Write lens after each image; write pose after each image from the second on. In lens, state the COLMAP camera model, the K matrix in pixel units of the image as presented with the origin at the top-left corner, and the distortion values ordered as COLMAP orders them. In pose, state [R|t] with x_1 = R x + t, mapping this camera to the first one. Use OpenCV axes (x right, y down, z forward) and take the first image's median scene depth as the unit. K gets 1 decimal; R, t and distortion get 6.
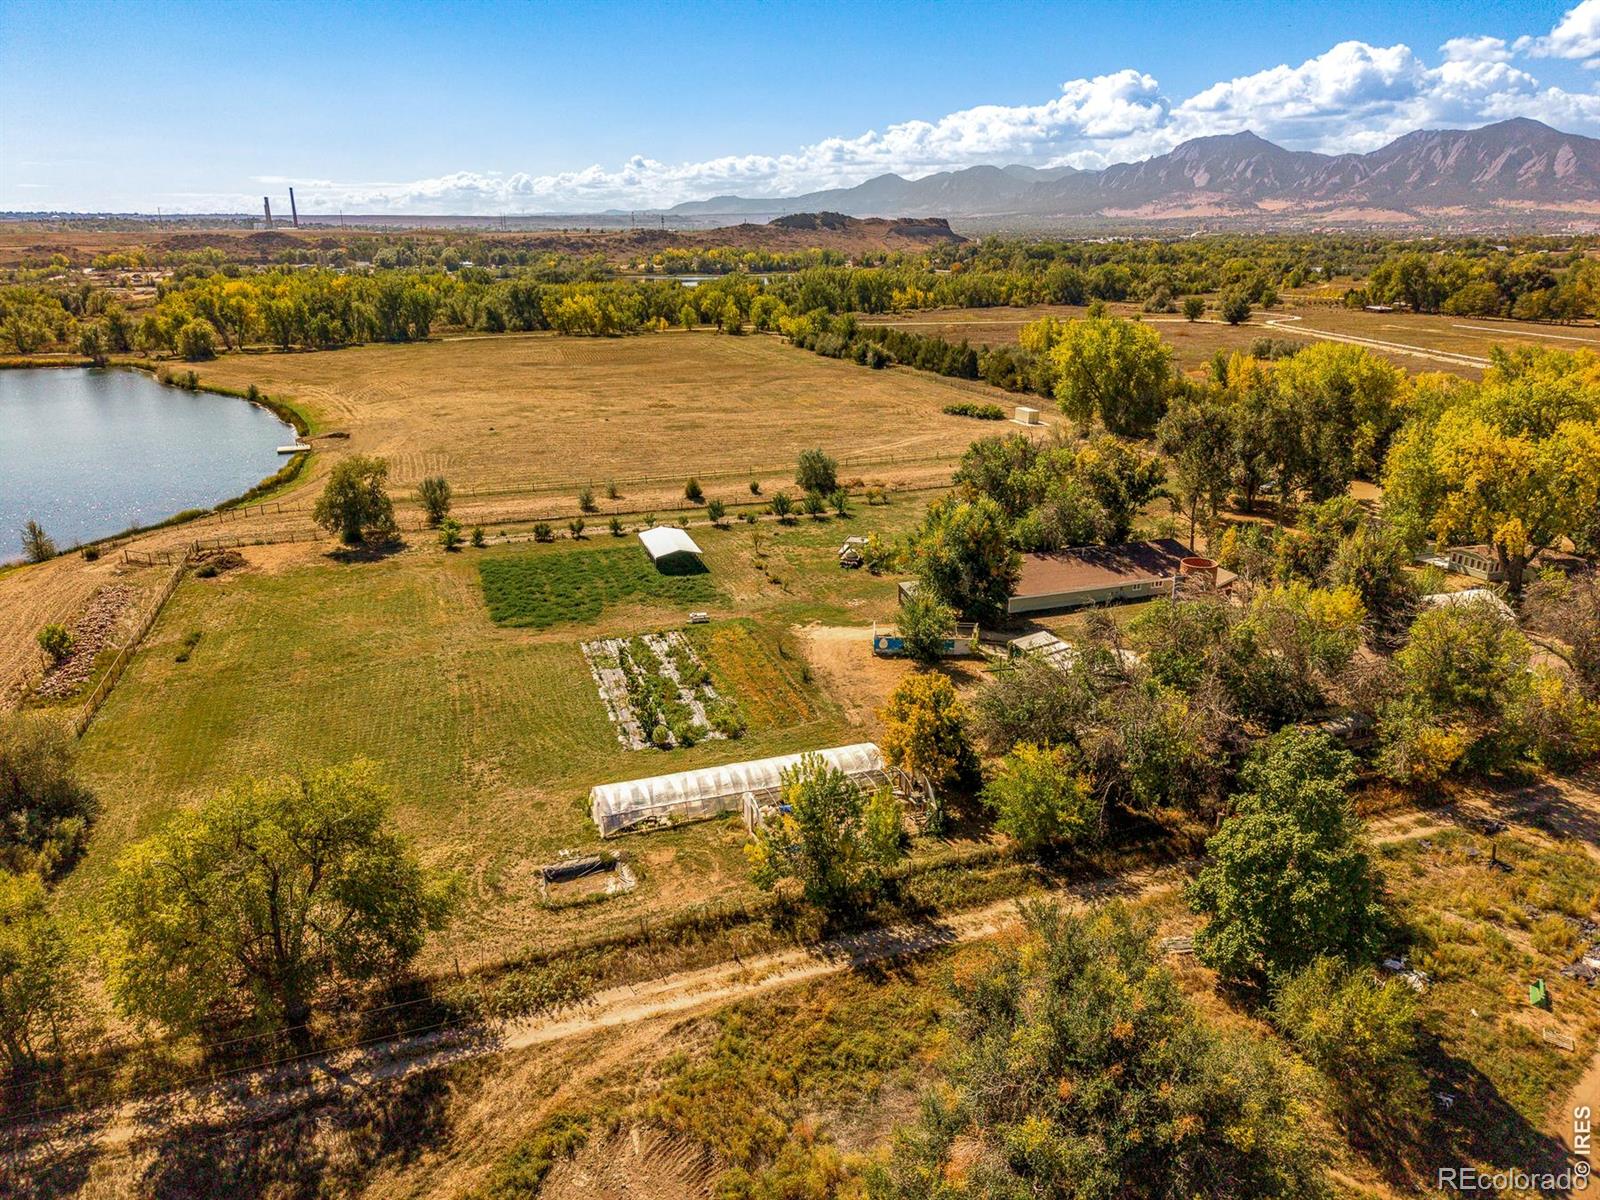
lens RADIAL K [[1064.4, 0, 801.8], [0, 1064.4, 608.2], [0, 0, 1]] dist [0.026033, -0.023518]
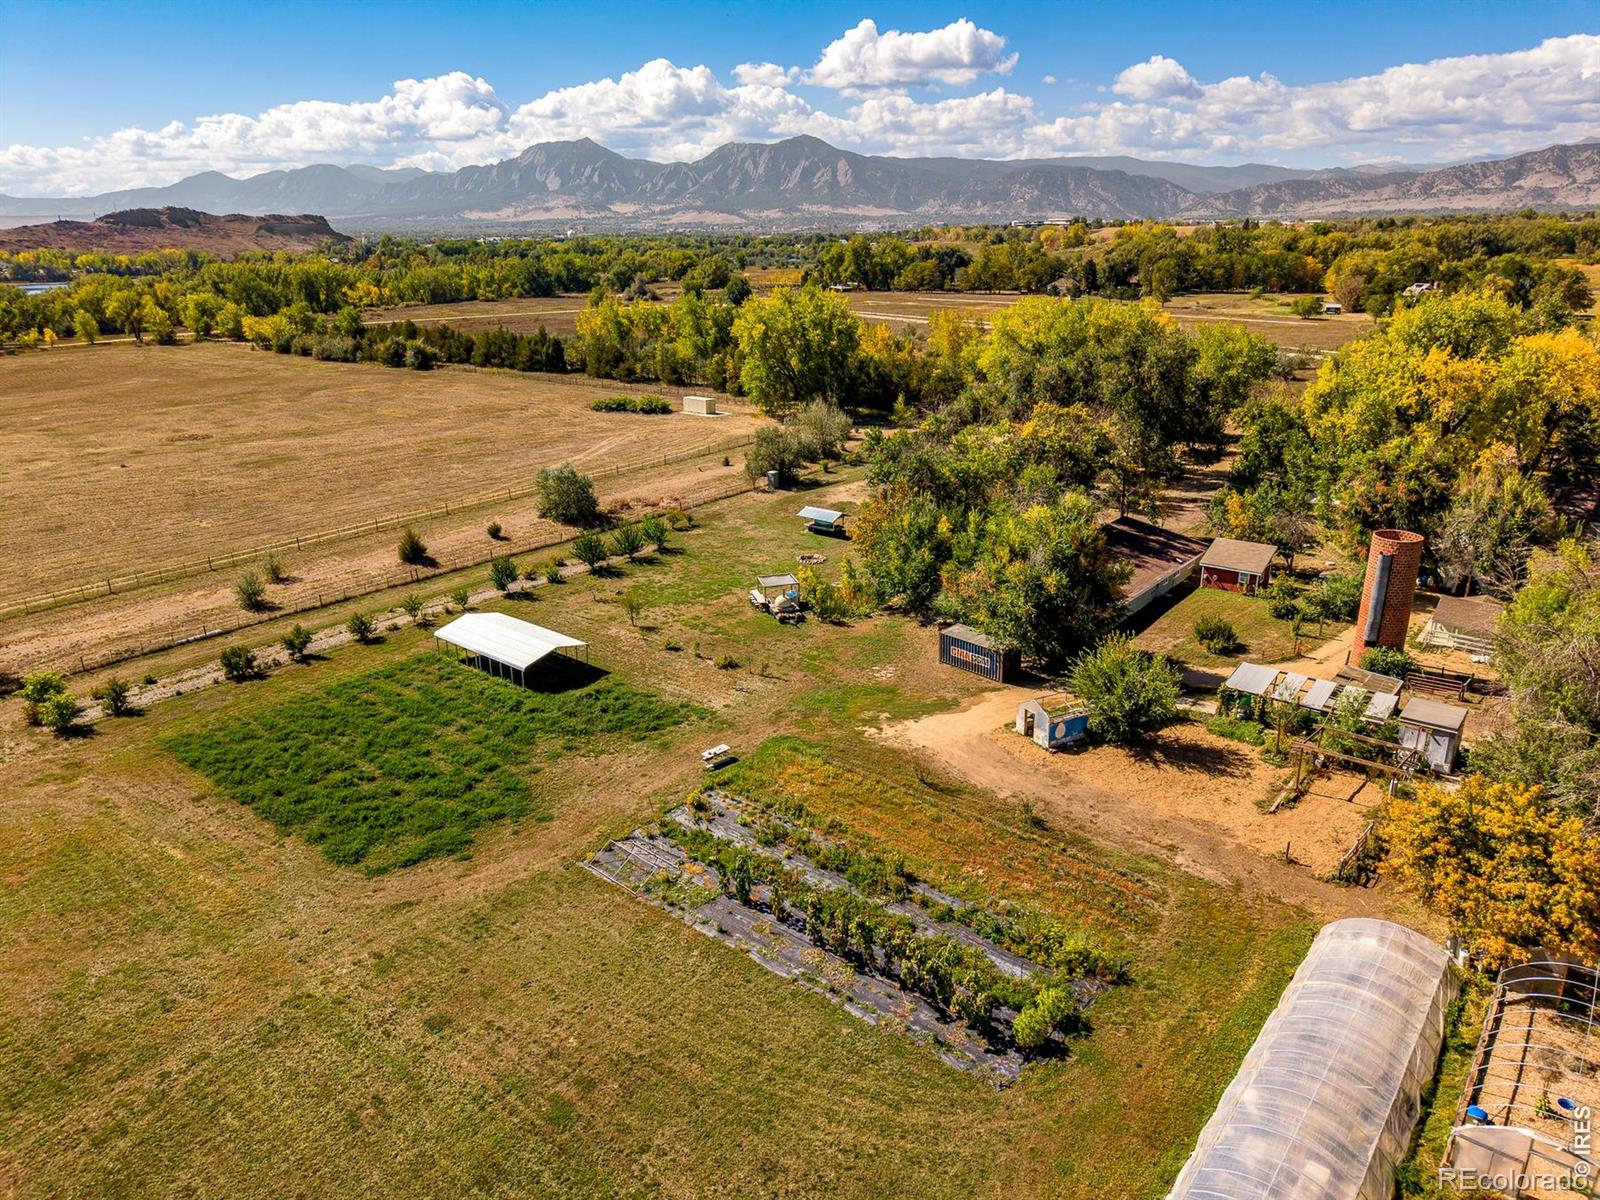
lens RADIAL K [[1064.4, 0, 798.2], [0, 1064.4, 600.7], [0, 0, 1]] dist [0.026033, -0.023518]
pose [[0.853194, -0.178202, 0.490208, -0.126342], [0.182520, 0.982410, 0.039459, -0.034513], [-0.488617, 0.055806, 0.870712, 0.172742]]
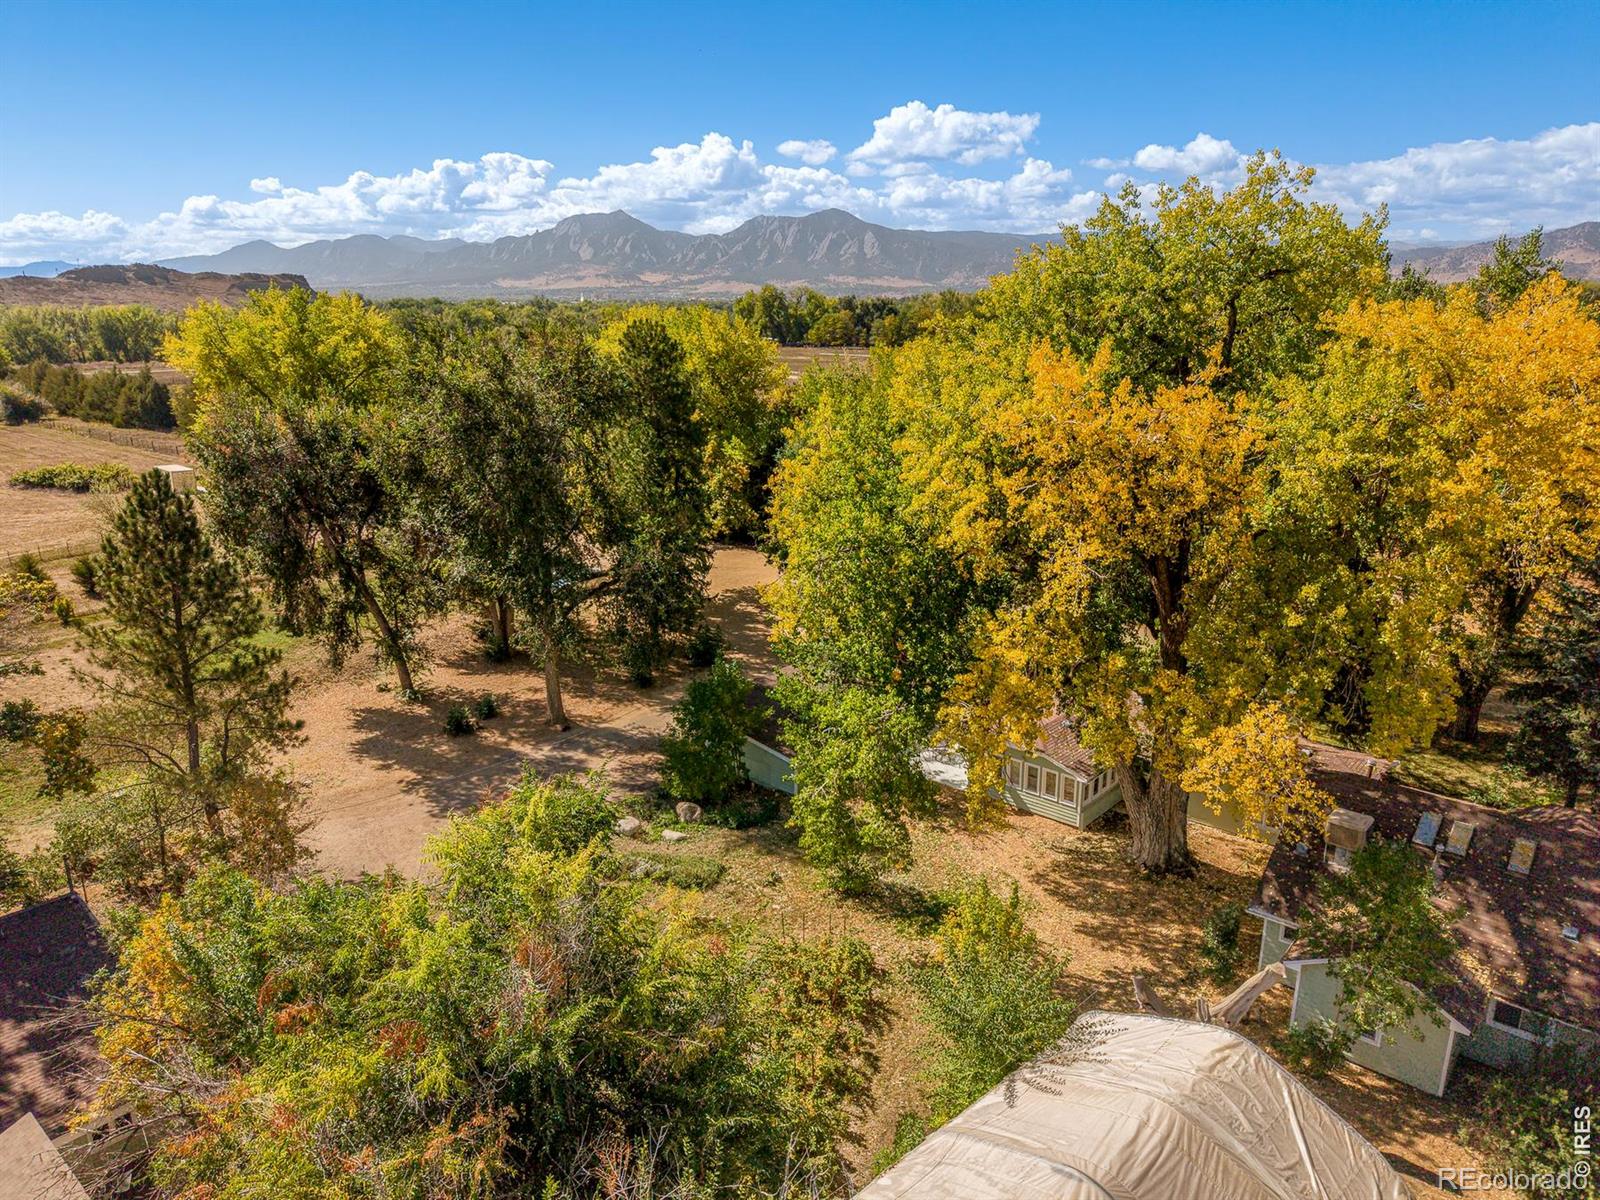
lens RADIAL K [[1064.4, 0, 799.6], [0, 1064.4, 602.3], [0, 0, 1]] dist [0.026033, -0.023518]
pose [[0.867998, -0.135587, 0.477698, 0.165104], [0.166750, 0.985726, -0.023208, -0.042526], [-0.467733, 0.099800, 0.878217, 0.297764]]
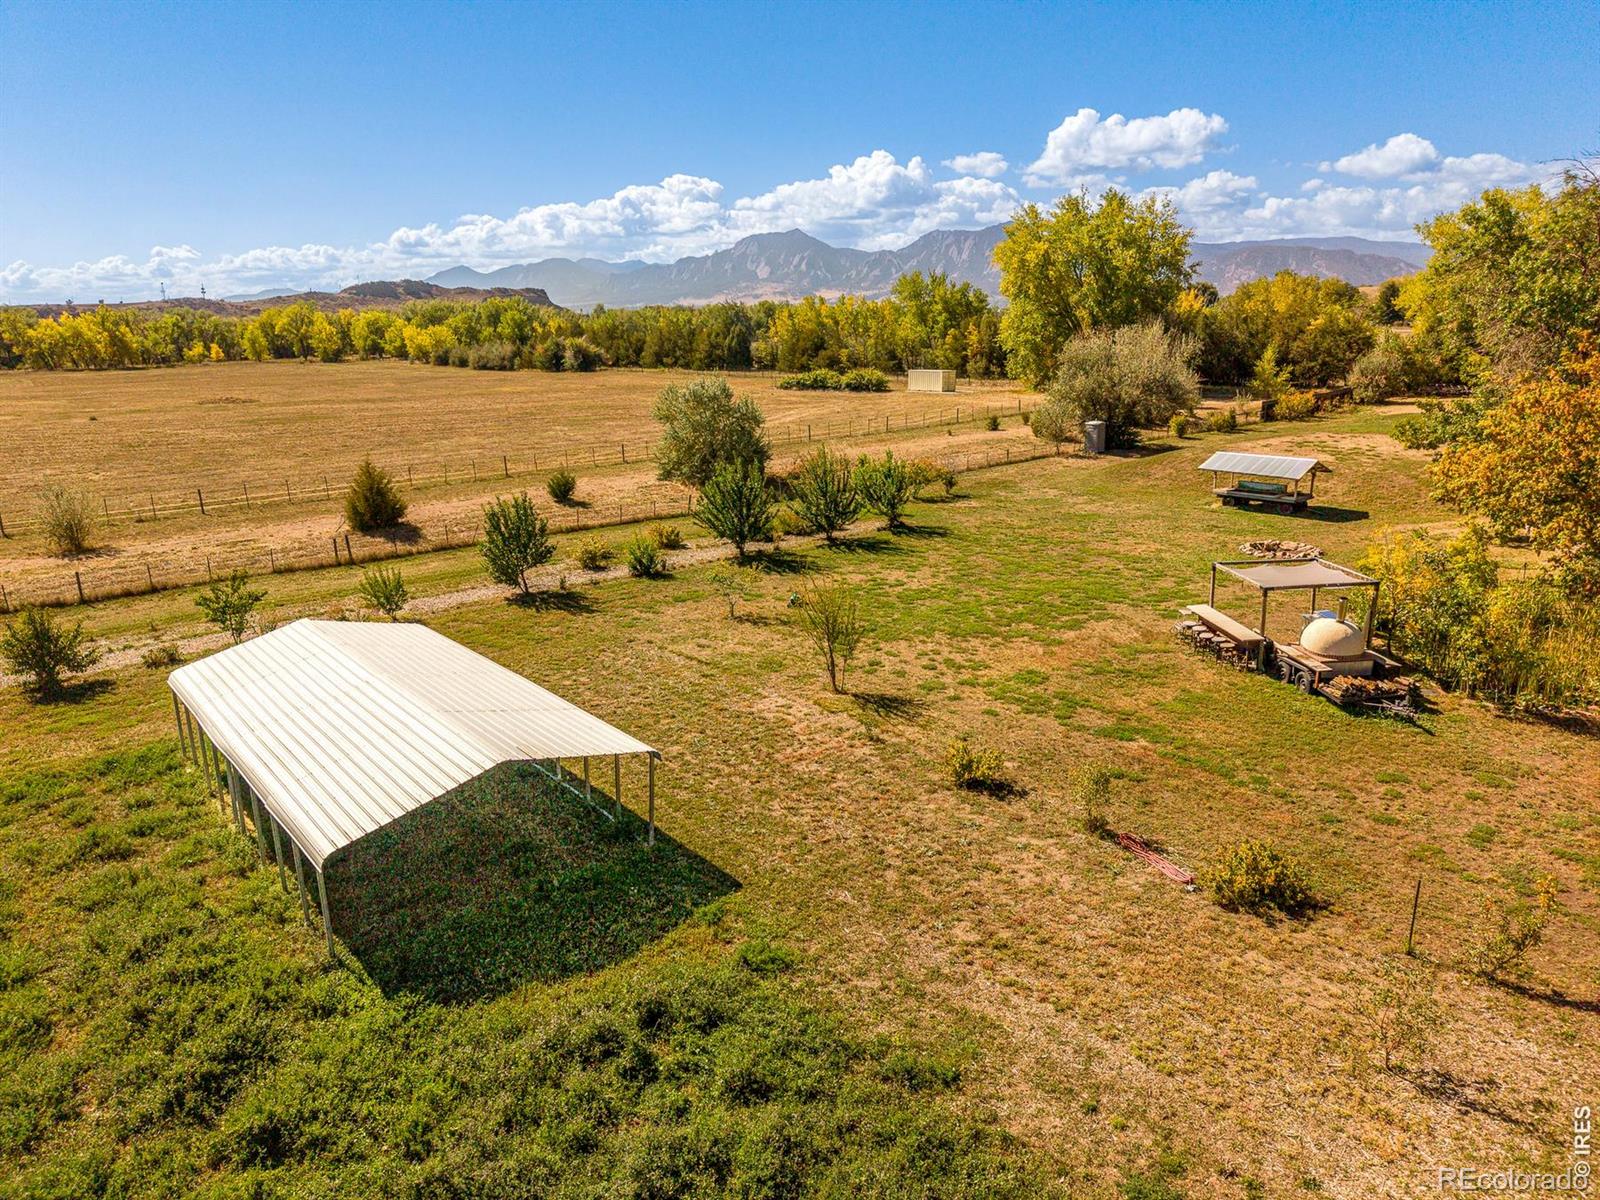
lens RADIAL K [[1064.4, 0, 802.7], [0, 1064.4, 598.9], [0, 0, 1]] dist [0.026033, -0.023518]
pose [[0.931078, -0.104837, 0.349433, -0.054096], [0.134563, 0.988974, -0.061835, -0.026648], [-0.339097, 0.104594, 0.934919, 0.371193]]
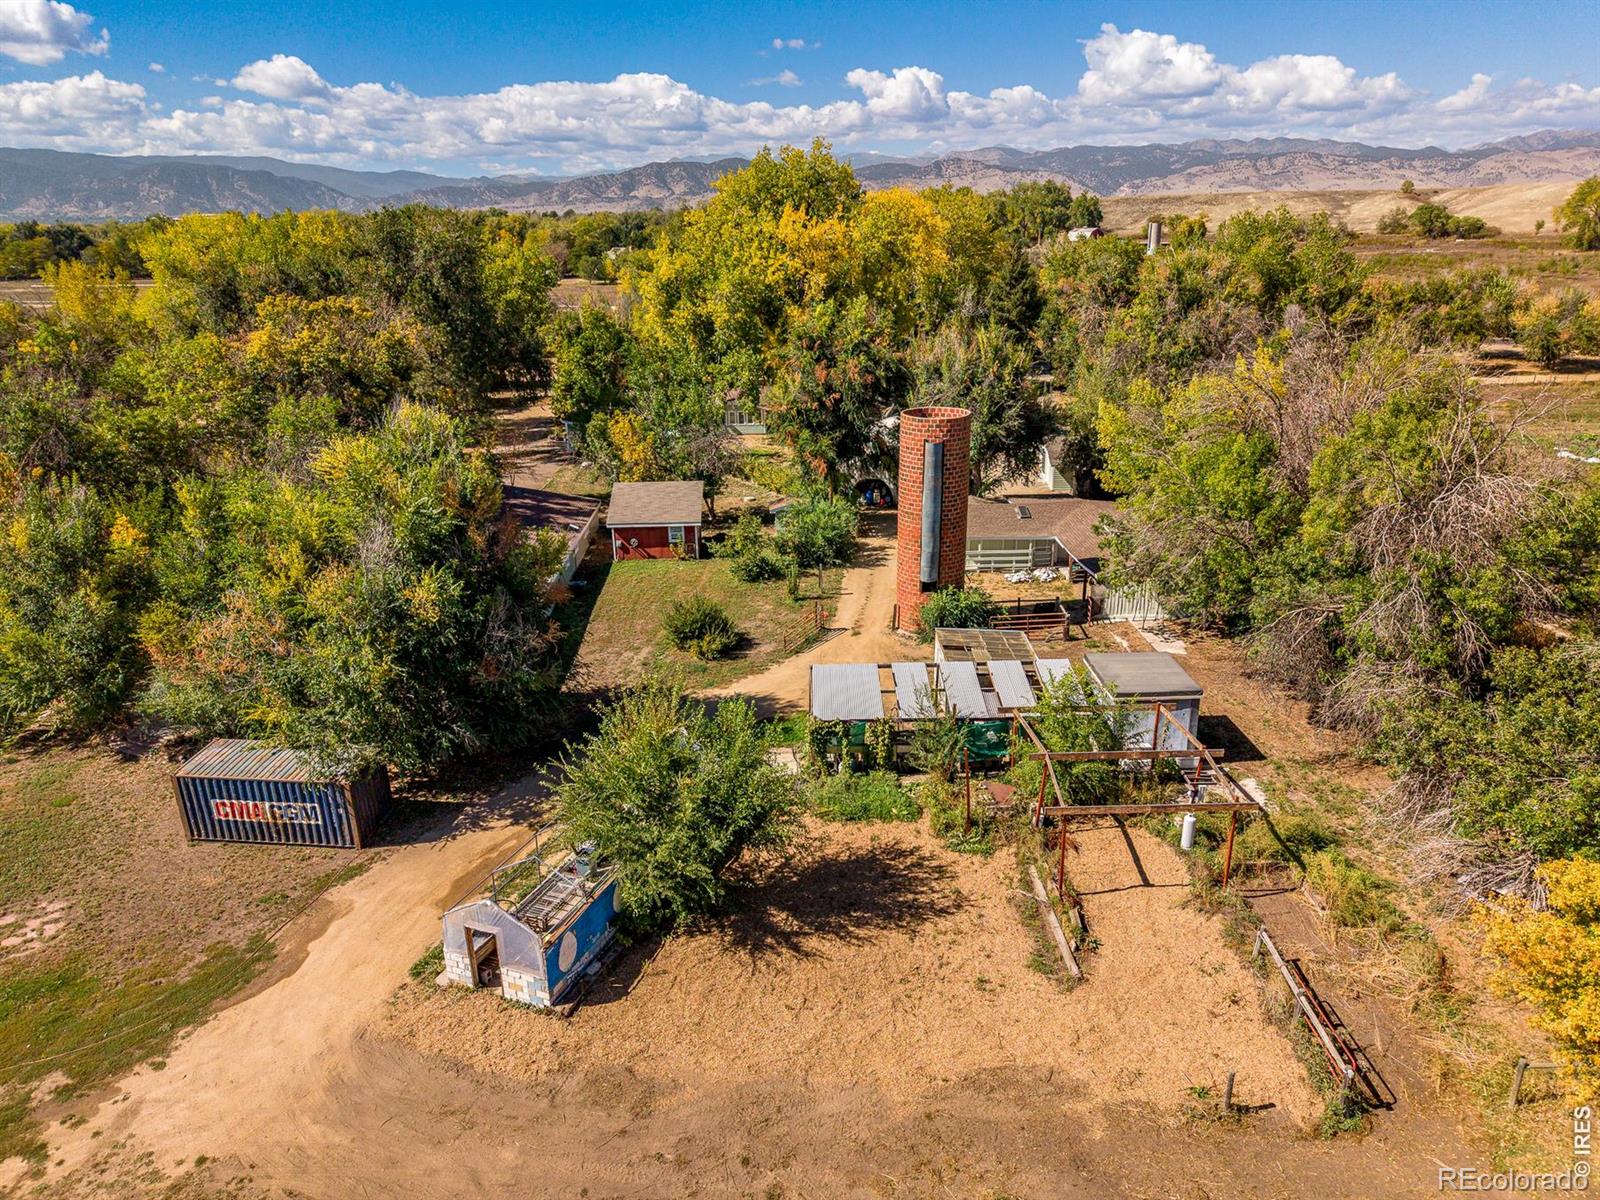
lens RADIAL K [[1064.4, 0, 795.3], [0, 1064.4, 605.8], [0, 0, 1]] dist [0.026033, -0.023518]
pose [[0.314302, -0.320687, 0.893518, -0.038713], [0.328118, 0.919905, 0.214740, -0.028412], [-0.890816, 0.225686, 0.394351, 0.284344]]
